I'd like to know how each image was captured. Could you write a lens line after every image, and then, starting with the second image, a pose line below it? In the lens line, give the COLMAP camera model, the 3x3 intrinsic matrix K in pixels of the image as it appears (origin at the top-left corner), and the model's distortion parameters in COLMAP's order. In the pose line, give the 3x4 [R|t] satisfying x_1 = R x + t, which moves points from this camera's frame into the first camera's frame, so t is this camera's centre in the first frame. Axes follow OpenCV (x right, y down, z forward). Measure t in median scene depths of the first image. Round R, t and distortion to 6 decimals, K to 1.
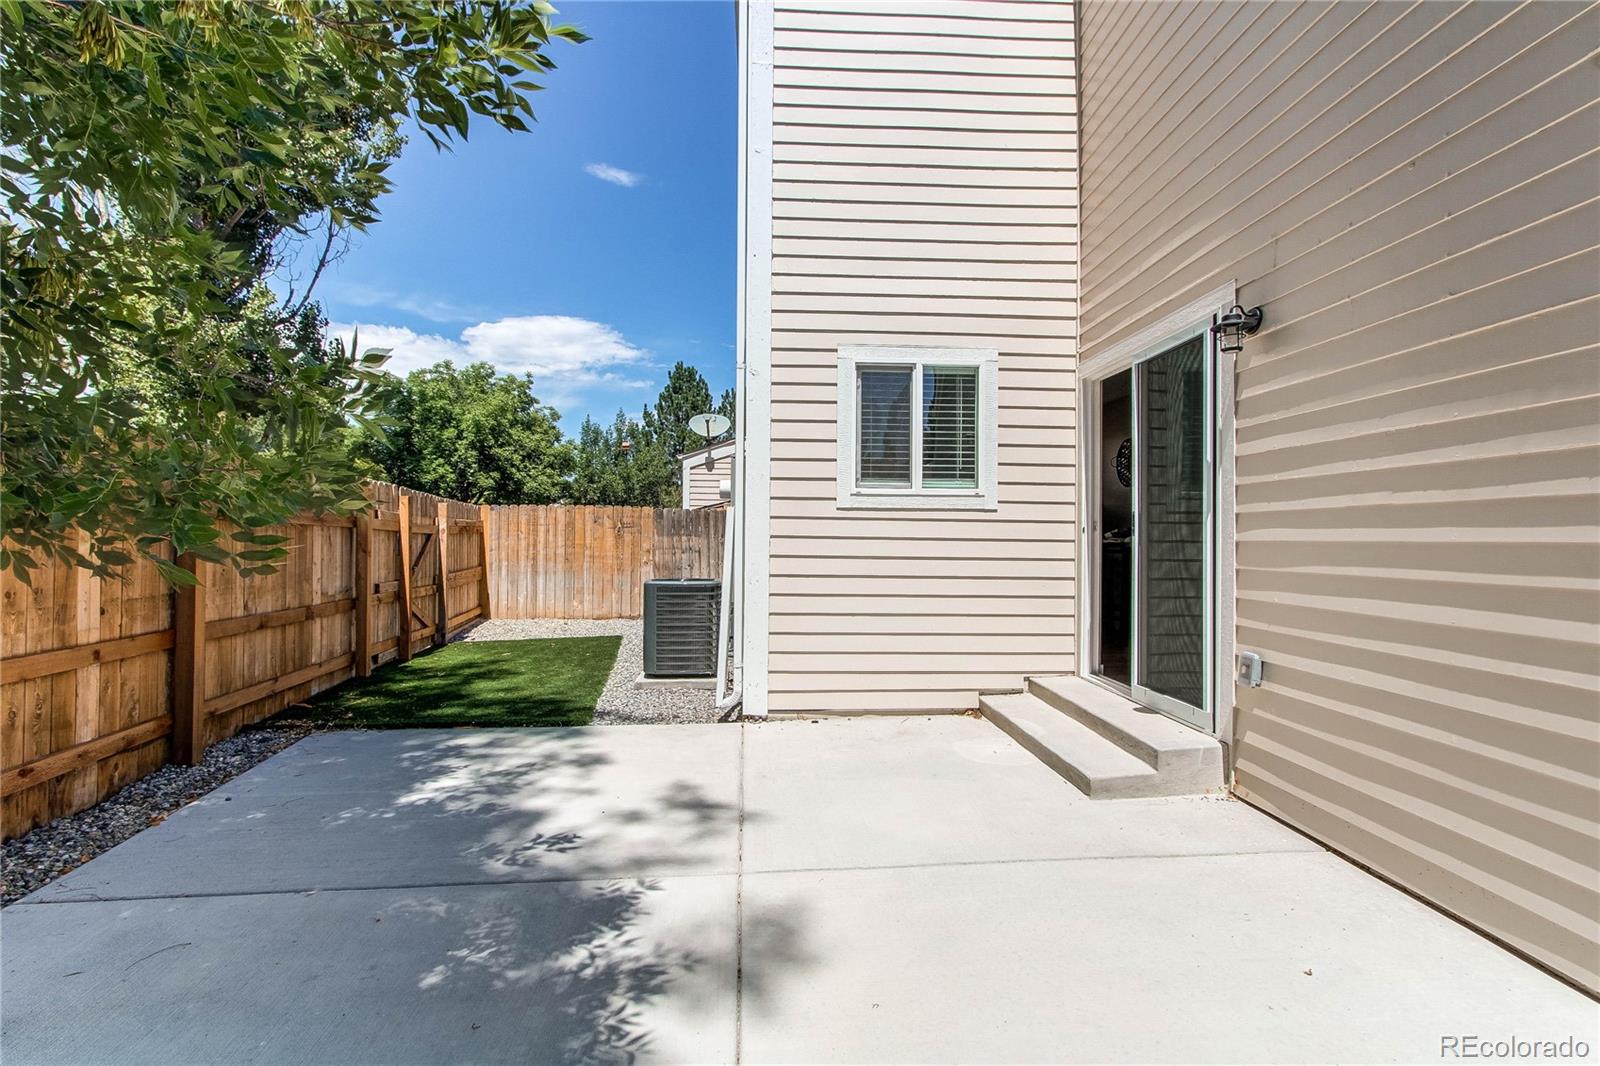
lens RADIAL K [[737.2, 0, 800.0], [0, 737.2, 533.0], [0, 0, 1]] dist [0.000564, 0.000539]
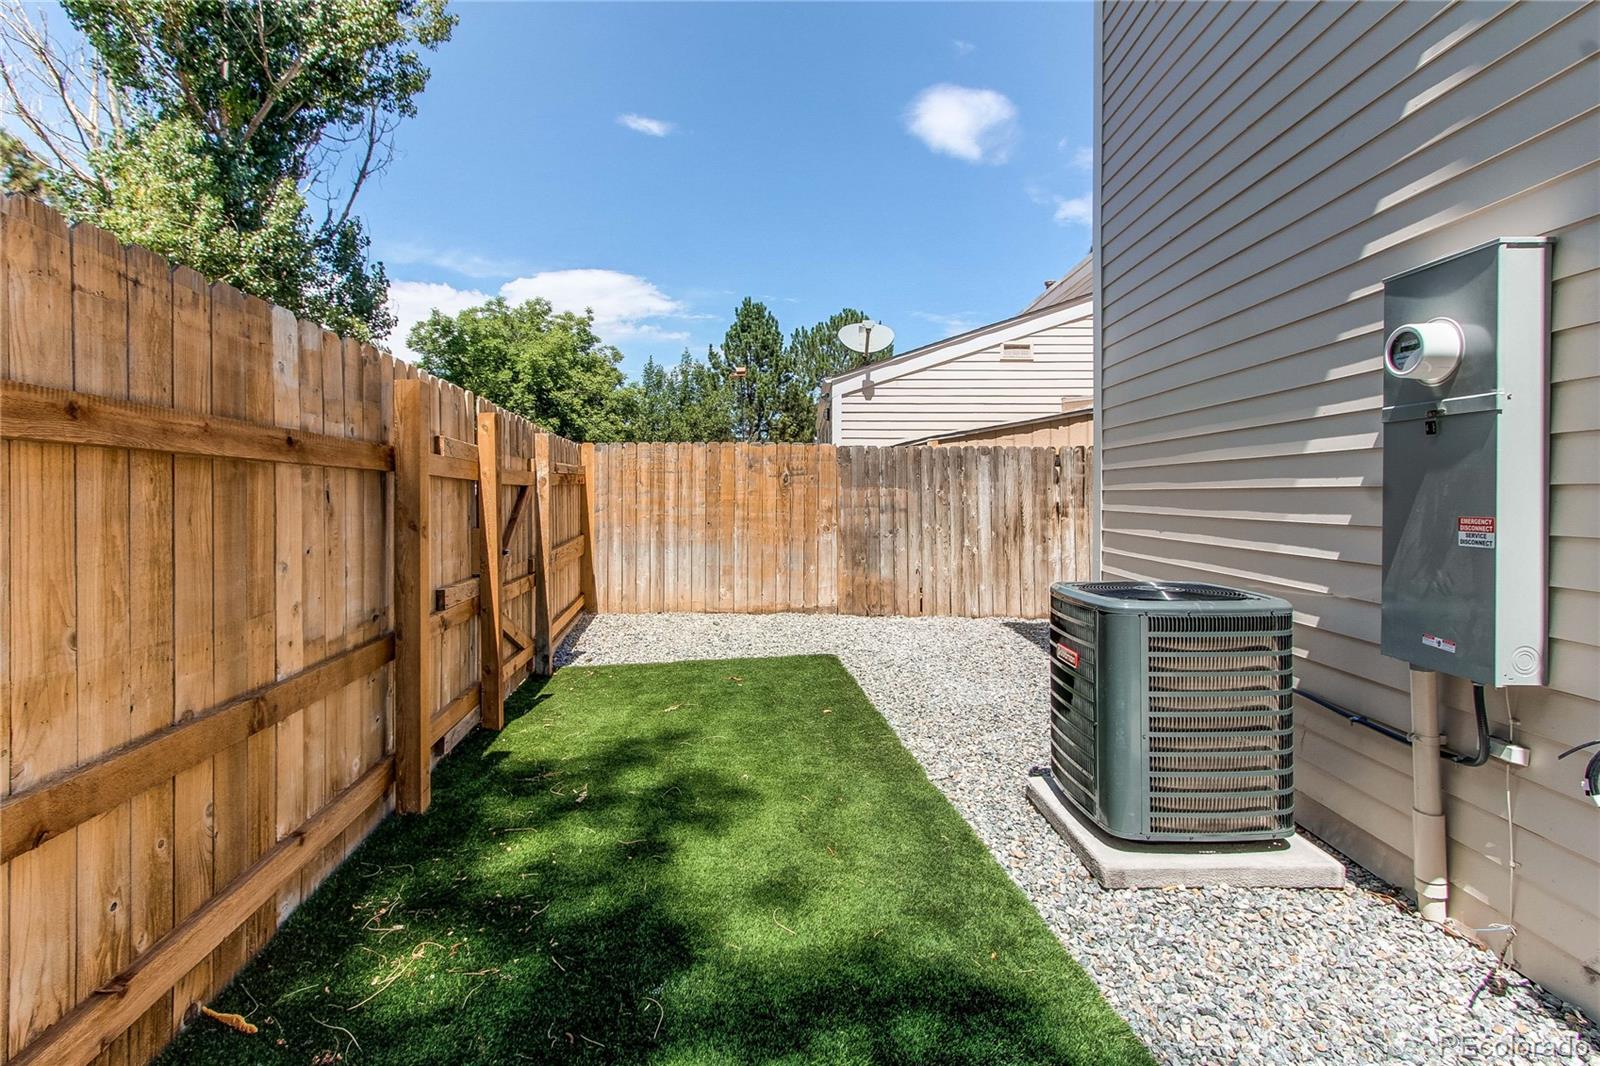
lens RADIAL K [[736.7, 0, 800.6], [0, 736.7, 492.2], [0, 0, 1]] dist [-0.000987, 0.000103]
pose [[0.998721, -0.005935, -0.050215, -0.153805], [0.006451, 0.999928, 0.010118, 0.000892], [0.050151, -0.010429, 0.998687, 0.260966]]
